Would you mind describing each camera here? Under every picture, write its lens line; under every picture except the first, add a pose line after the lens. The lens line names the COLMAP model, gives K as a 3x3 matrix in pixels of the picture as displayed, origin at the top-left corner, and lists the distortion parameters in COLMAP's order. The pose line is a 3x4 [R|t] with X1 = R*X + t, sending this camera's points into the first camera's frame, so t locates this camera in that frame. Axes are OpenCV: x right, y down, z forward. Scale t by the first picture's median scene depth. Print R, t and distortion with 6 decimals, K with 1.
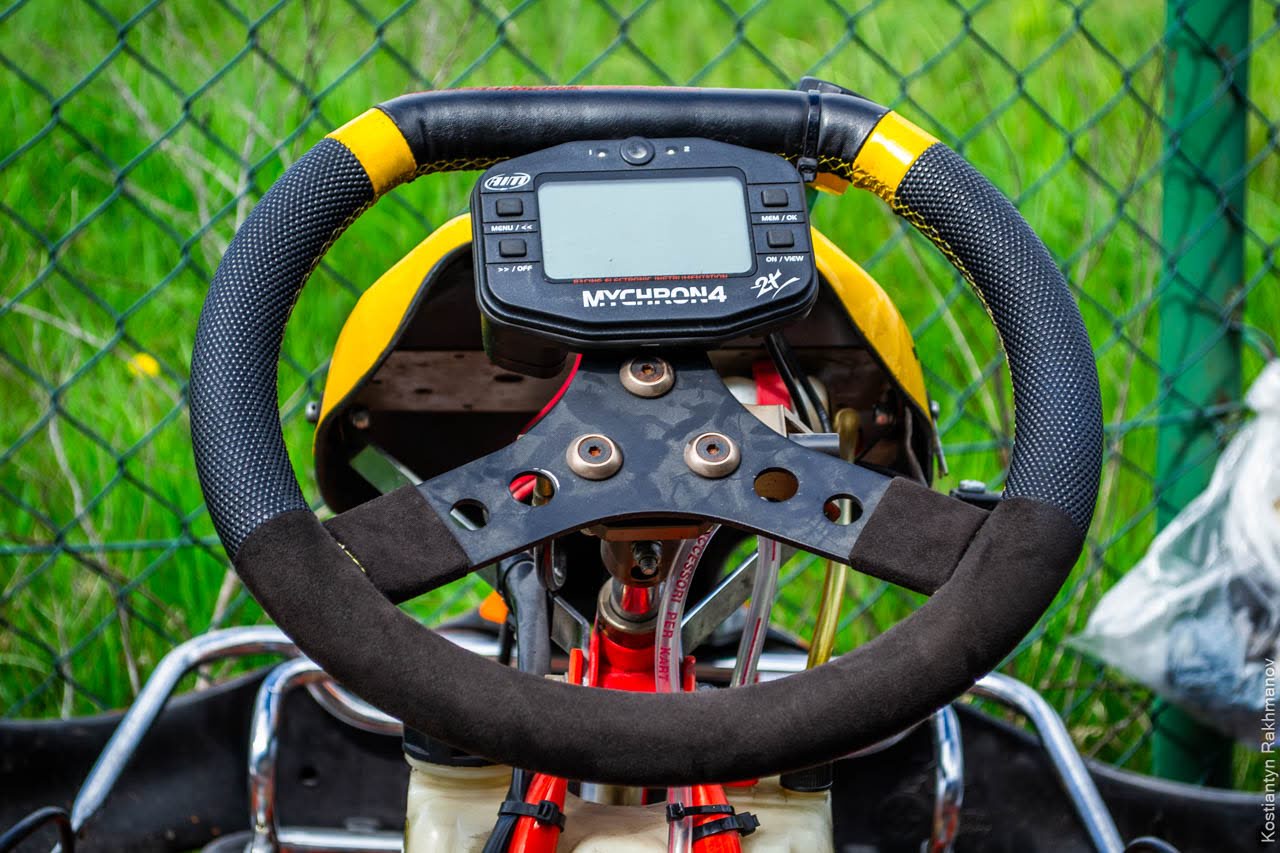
lens RADIAL K [[3008.2, 0, 639.2], [0, 3008.2, 426.0], [0, 0, 1]] dist [-0.021207, 0.000000]
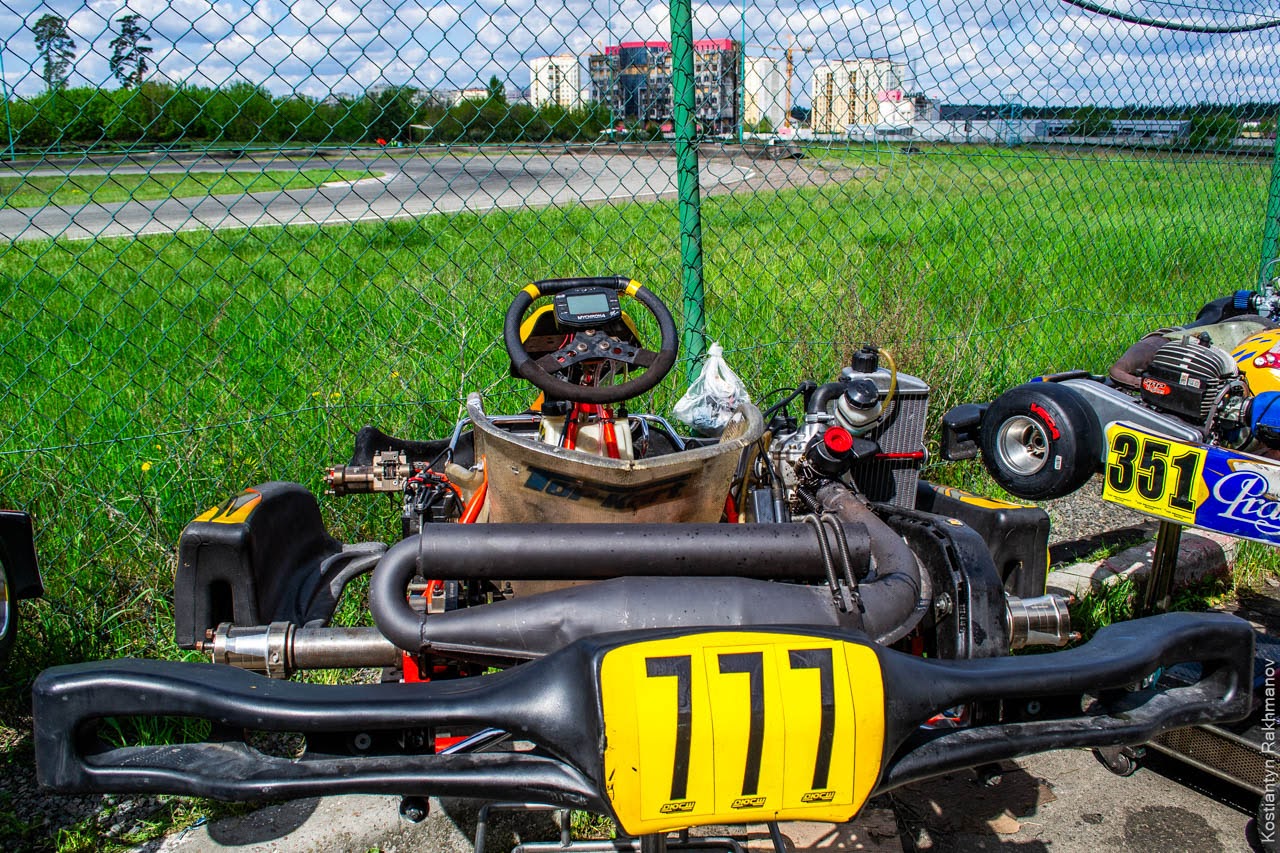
lens RADIAL K [[1124.1, 0, 640.7], [0, 1124.1, 428.8], [0, 0, 1]] dist [-0.083480, 0.015369]
pose [[0.988969, -0.066928, 0.132143, -0.170553], [0.066309, 0.997758, 0.009082, 0.130958], [-0.132455, -0.000220, 0.991189, -0.885309]]
